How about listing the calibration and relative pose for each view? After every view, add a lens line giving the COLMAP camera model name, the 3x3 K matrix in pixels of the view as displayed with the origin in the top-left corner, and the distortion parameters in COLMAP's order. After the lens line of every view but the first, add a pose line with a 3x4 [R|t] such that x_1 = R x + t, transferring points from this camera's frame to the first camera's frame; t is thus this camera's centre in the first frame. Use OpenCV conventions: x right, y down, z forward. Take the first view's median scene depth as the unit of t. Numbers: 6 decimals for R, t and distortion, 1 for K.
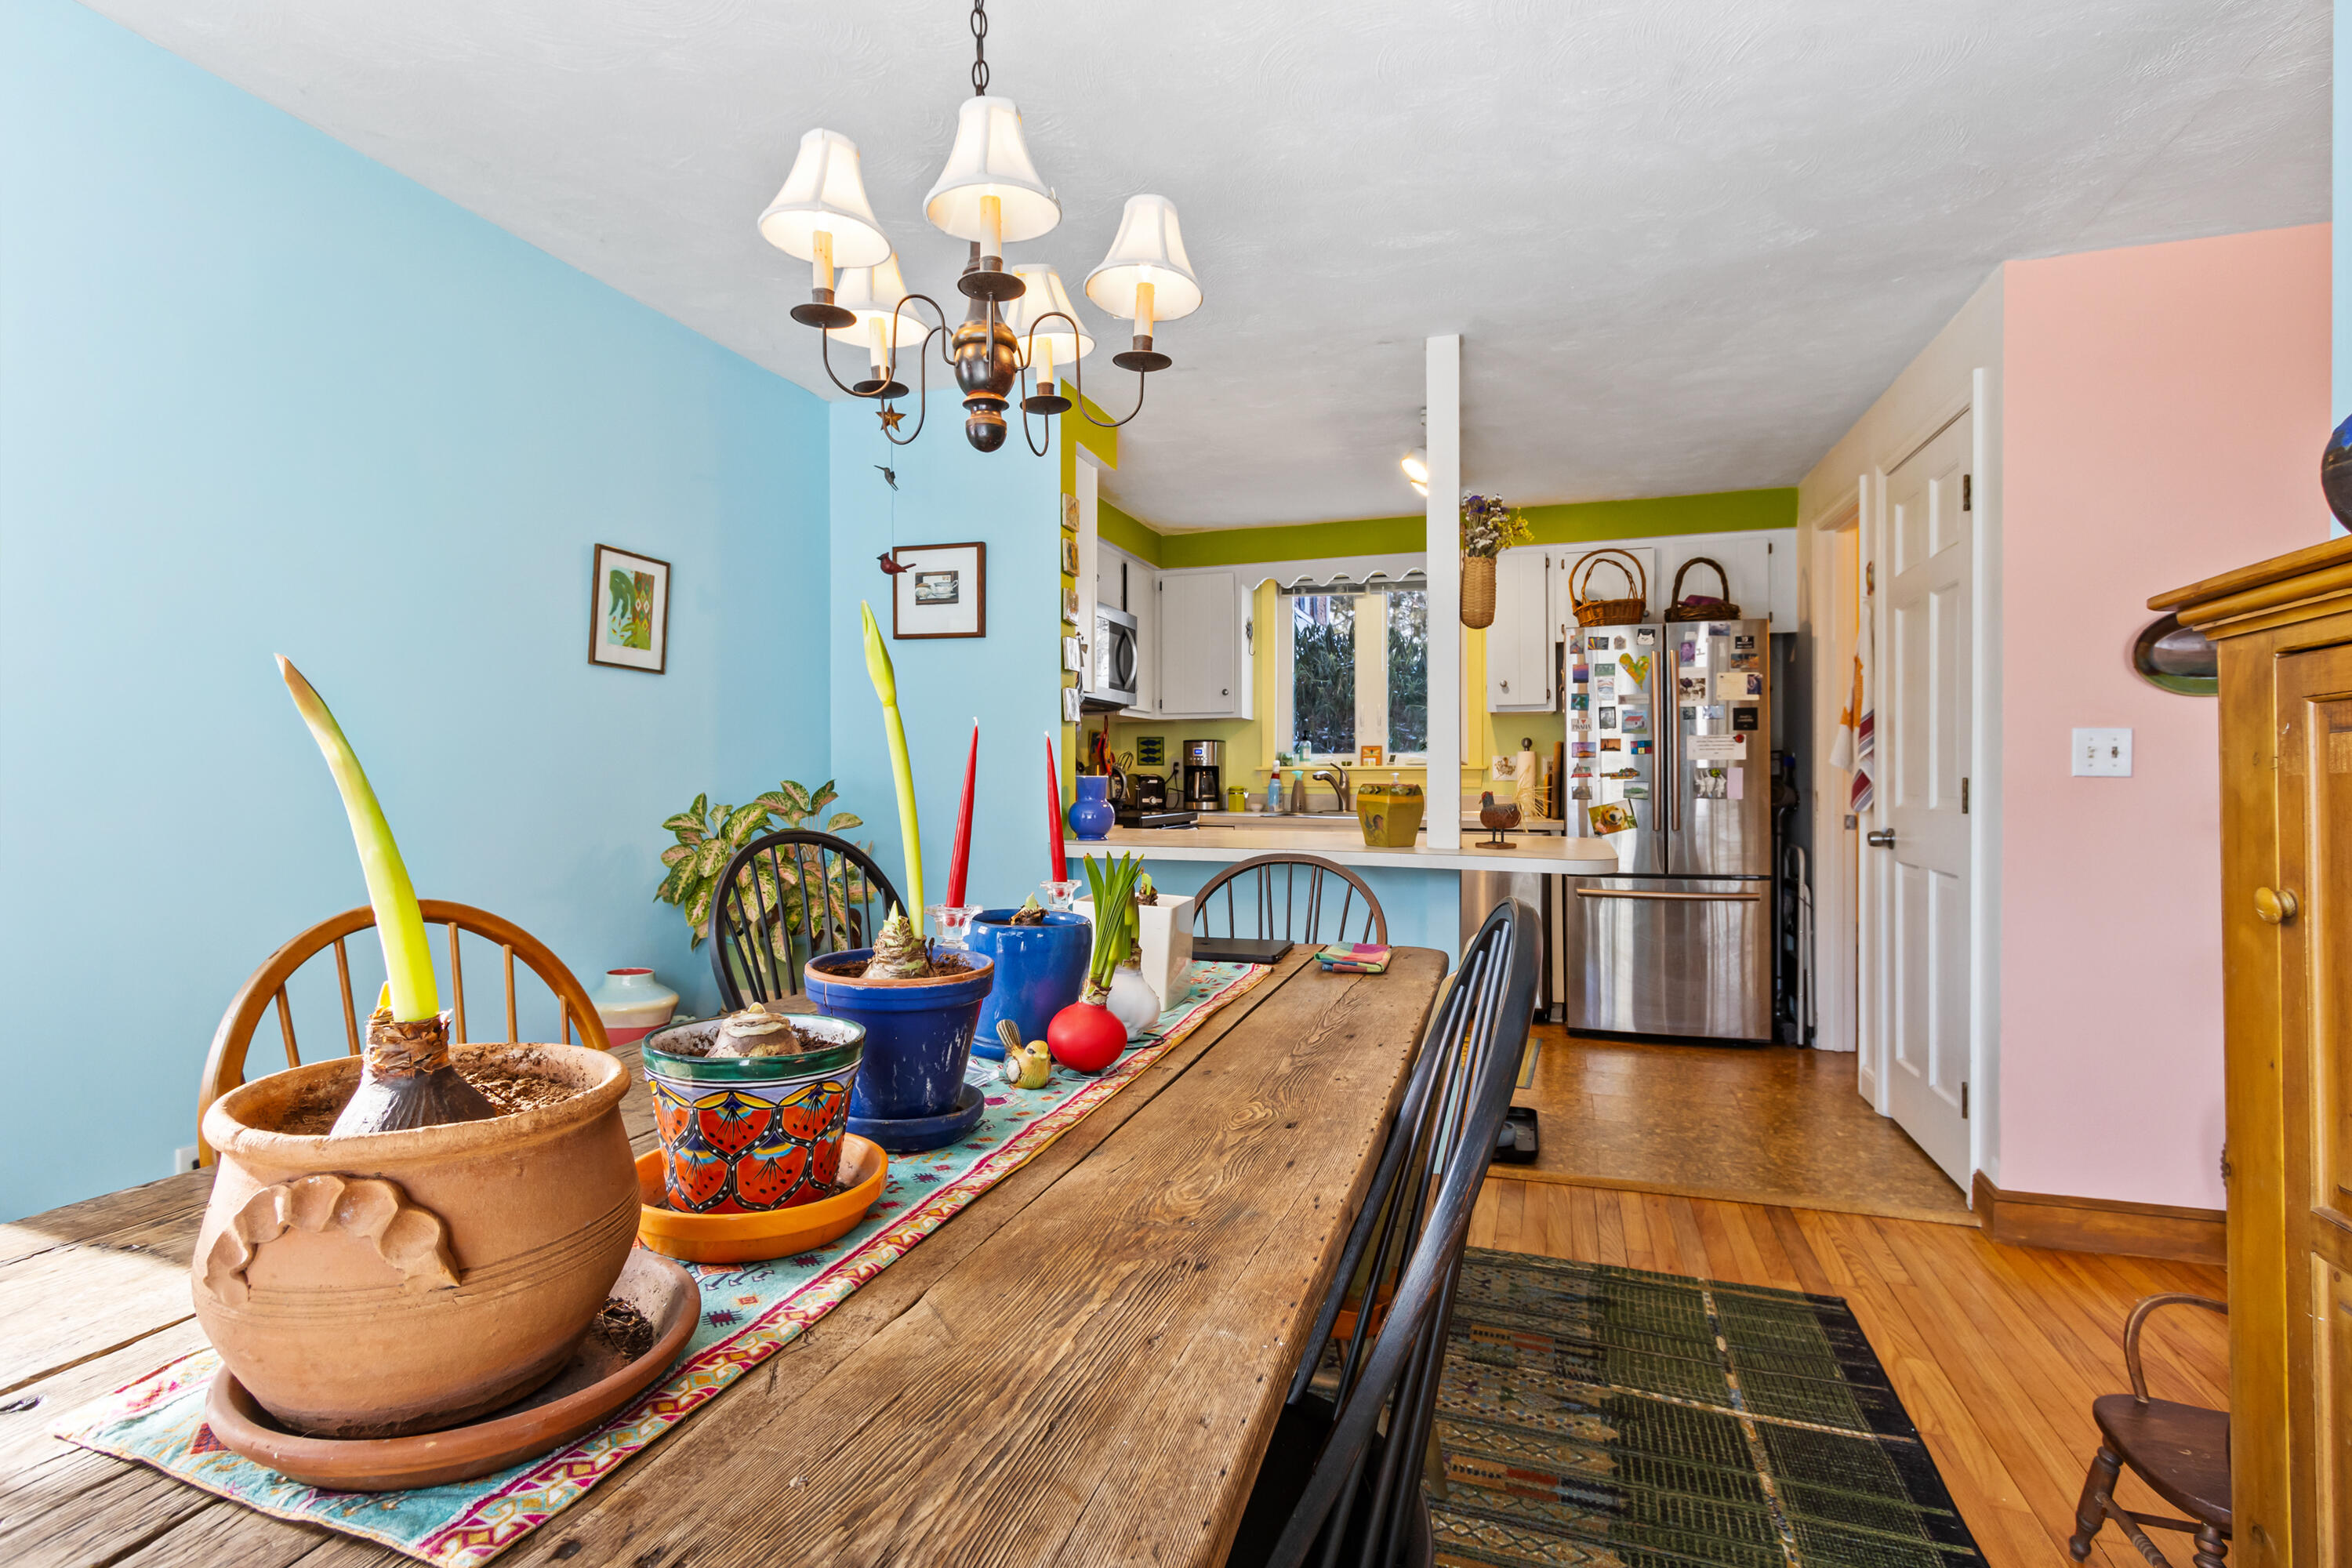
lens RADIAL K [[1207.6, 0, 1142.7], [0, 1207.6, 769.5], [0, 0, 1]] dist [-0.002127, 0.000859]
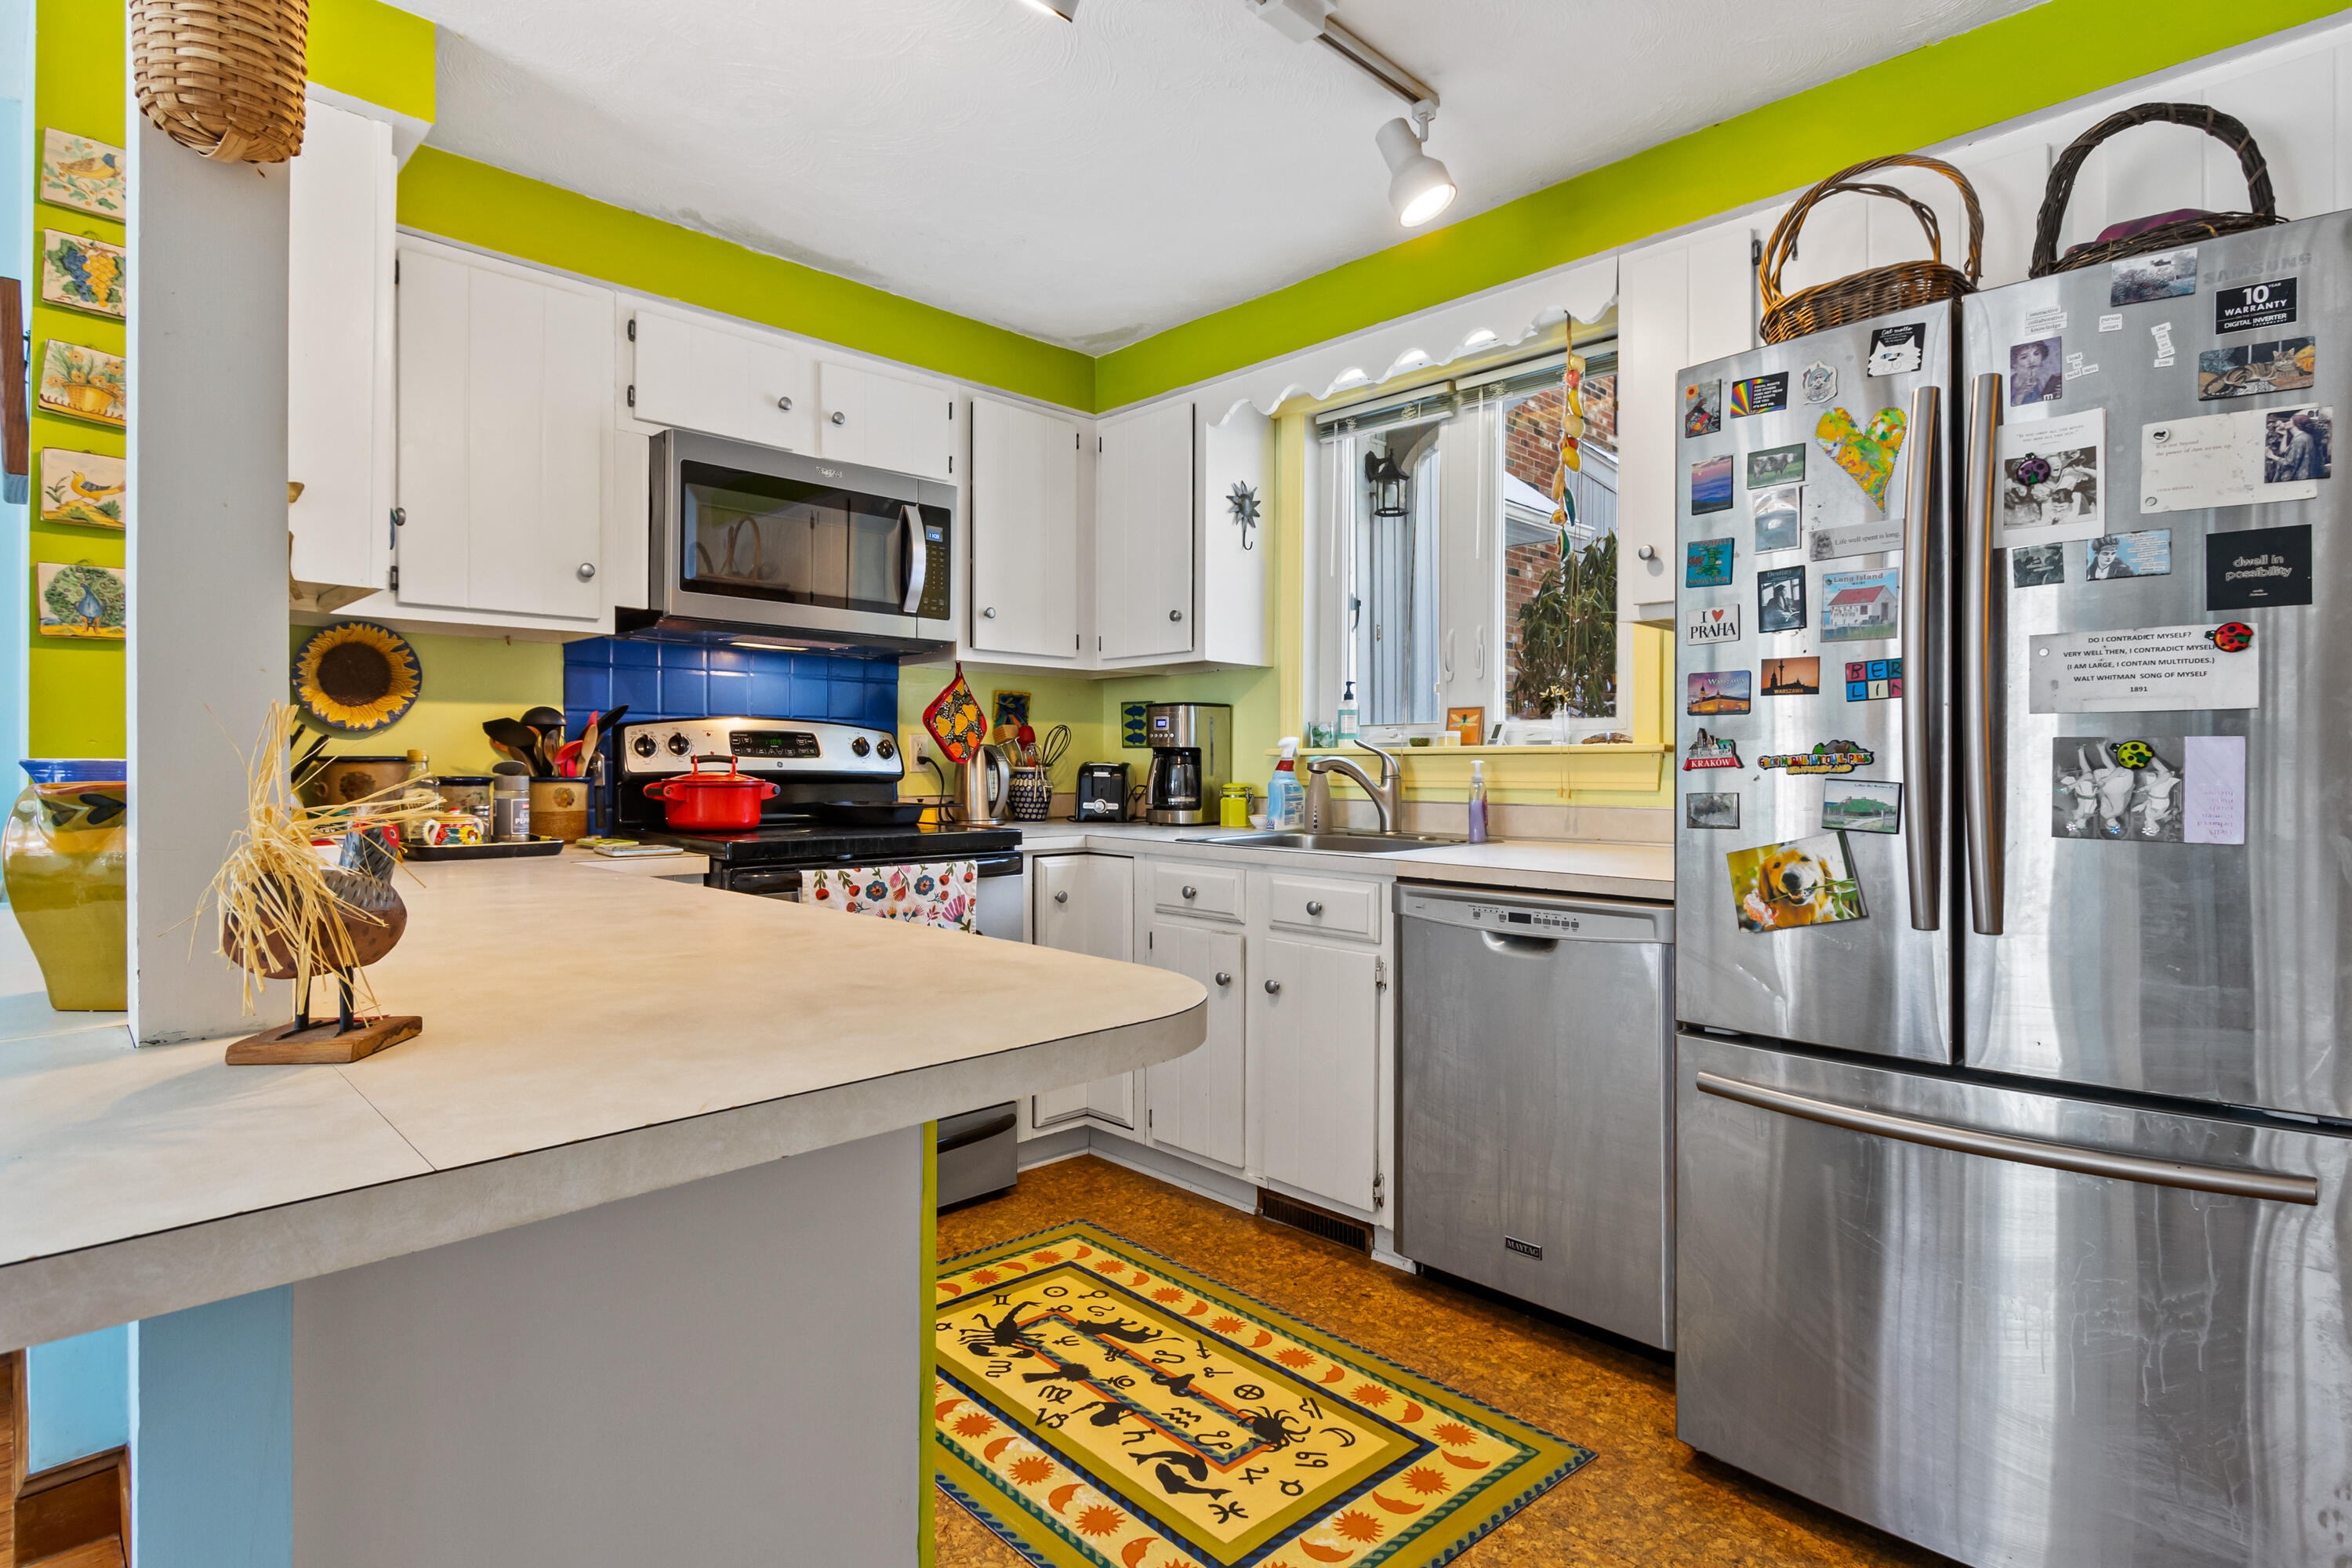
lens RADIAL K [[1207.6, 0, 1156.6], [0, 1207.6, 764.4], [0, 0, 1]] dist [-0.002127, 0.000859]
pose [[0.891020, 0.001419, -0.453961, 0.384547], [-0.000449, 0.999997, 0.002244, 0.004591], [0.453963, -0.001795, 0.891019, 0.604452]]
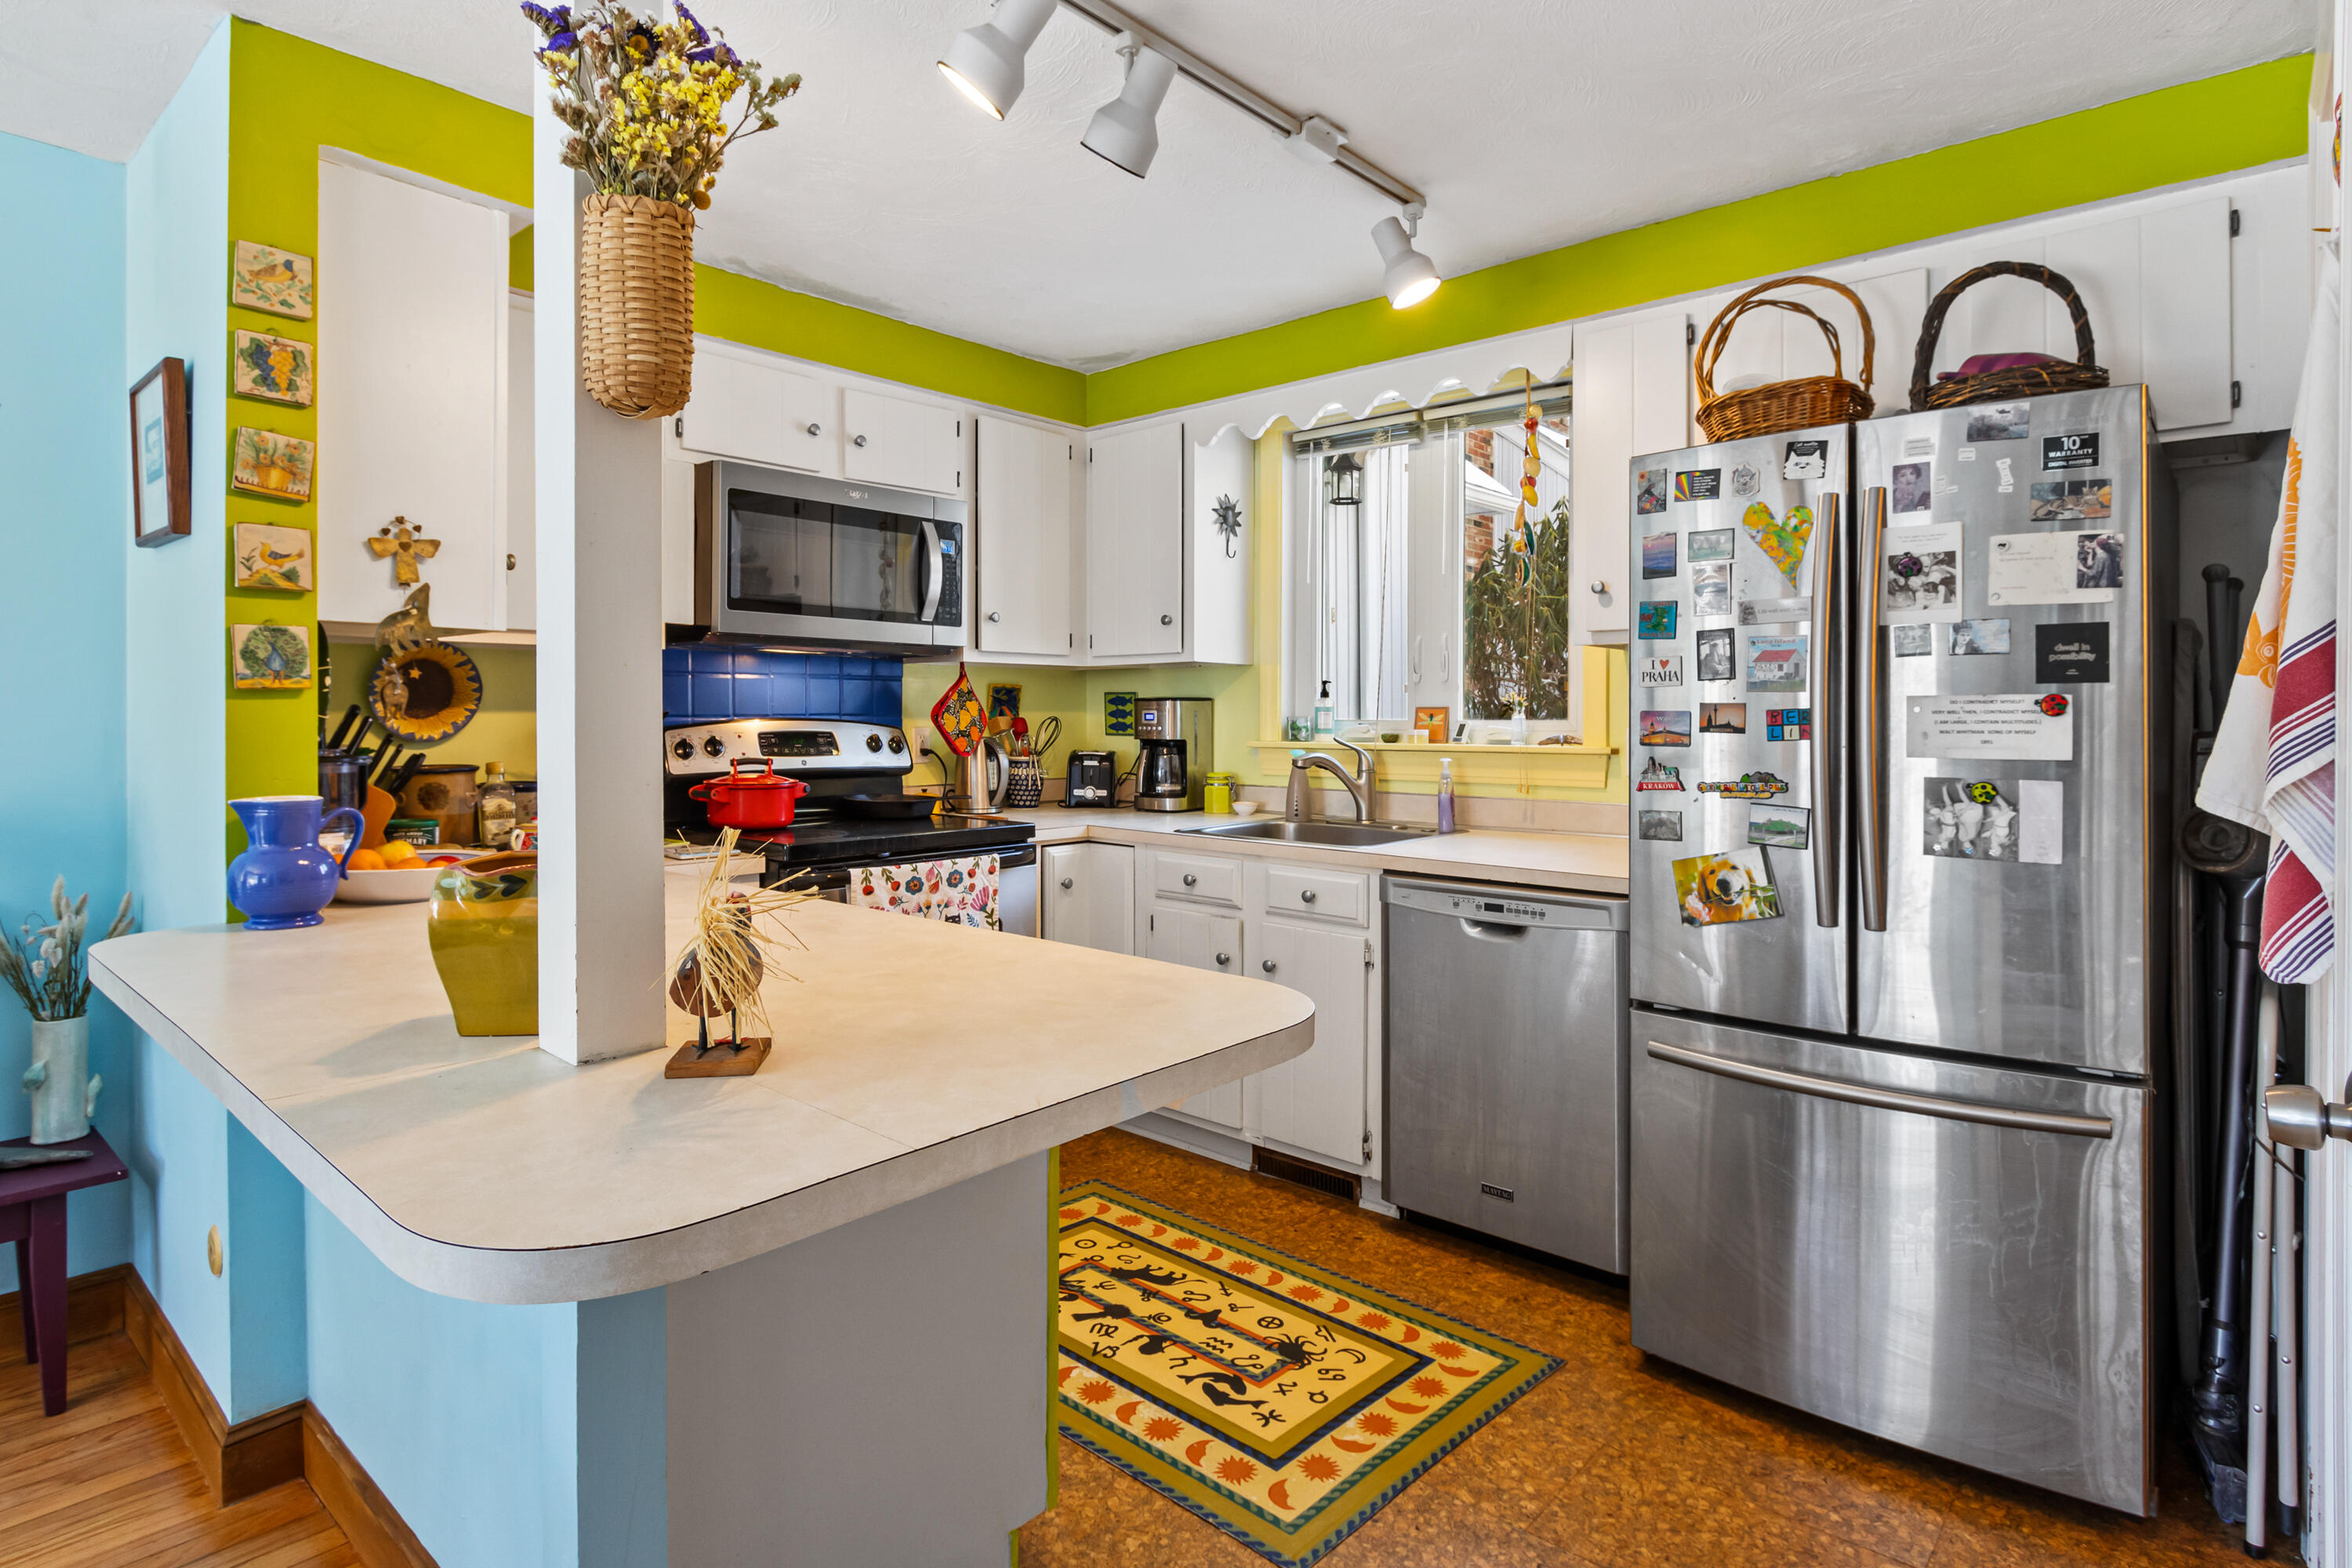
lens RADIAL K [[1244.5, 0, 1162.7], [0, 1244.5, 714.7], [0, 0, 1]] dist [0.000335, 0.000919]
pose [[0.921552, 0.001551, -0.388251, 0.377690], [0.000363, 0.999988, 0.004856, -0.023851], [0.388254, -0.004616, 0.921541, 0.514185]]
